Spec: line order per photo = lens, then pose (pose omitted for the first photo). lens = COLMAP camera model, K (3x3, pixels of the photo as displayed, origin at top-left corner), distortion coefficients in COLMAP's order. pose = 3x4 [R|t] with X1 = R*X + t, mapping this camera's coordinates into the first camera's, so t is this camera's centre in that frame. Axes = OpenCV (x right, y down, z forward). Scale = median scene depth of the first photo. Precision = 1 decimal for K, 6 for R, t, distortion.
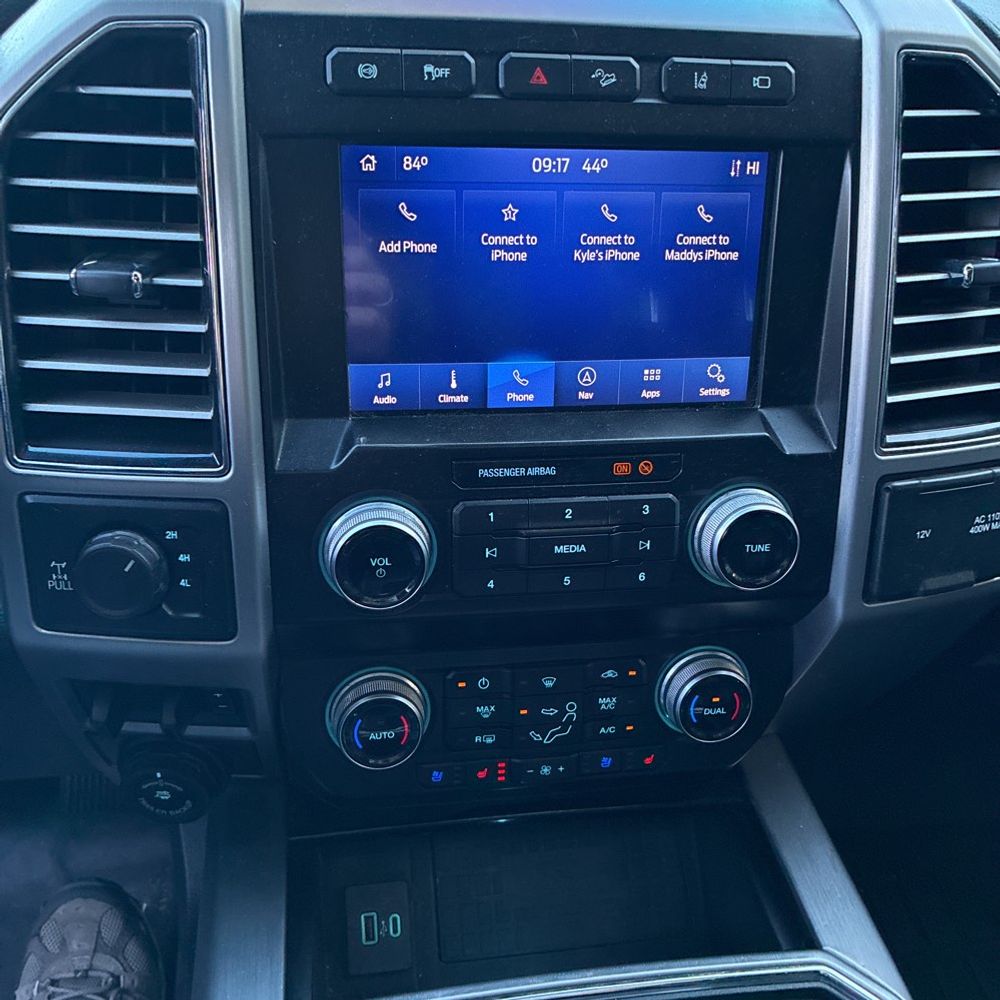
lens RADIAL K [[1181.9, 0, 515.4], [0, 1181.9, 498.9], [0, 0, 1]] dist [0.260702, -0.930137]
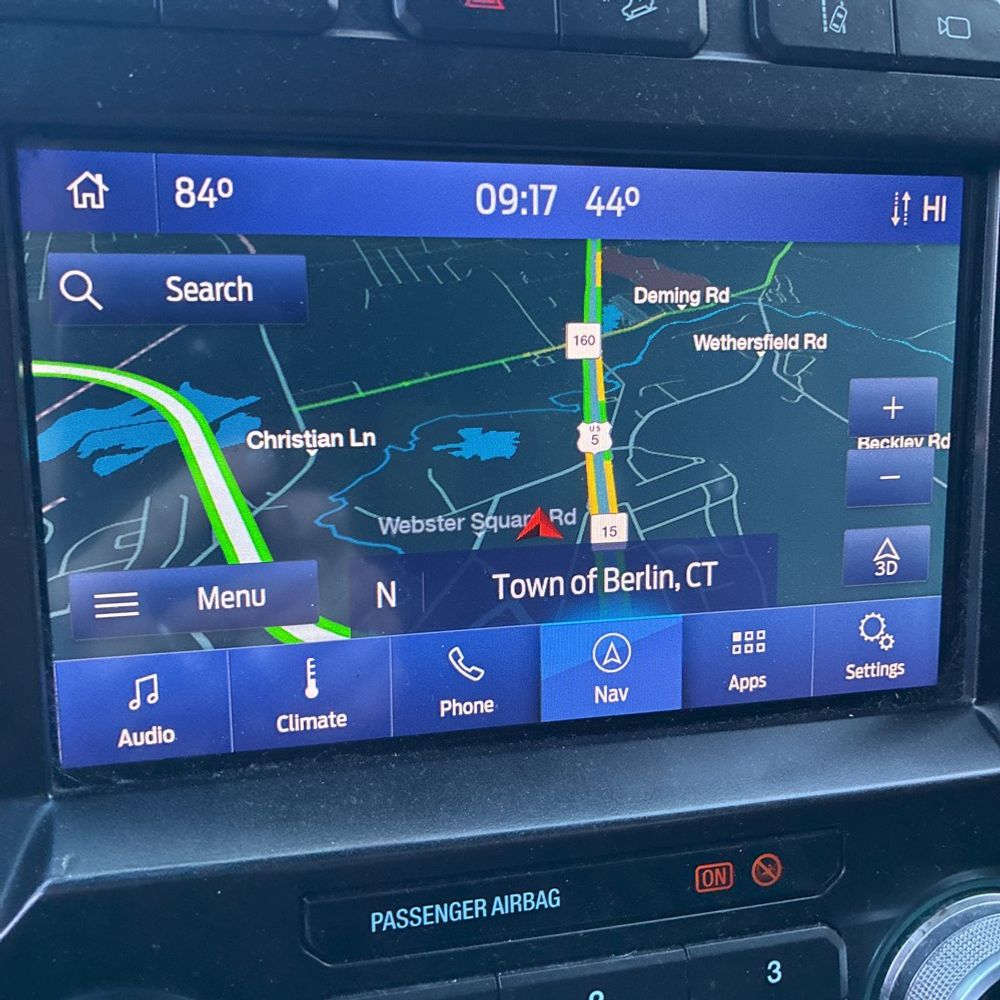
lens RADIAL K [[1181.9, 0, 515.4], [0, 1181.9, 498.9], [0, 0, 1]] dist [0.260702, -0.930137]
pose [[0.997497, -0.034719, 0.061597, -0.002426], [0.043561, 0.987942, -0.148567, -0.097891], [-0.055696, 0.150878, 0.986982, 0.558402]]
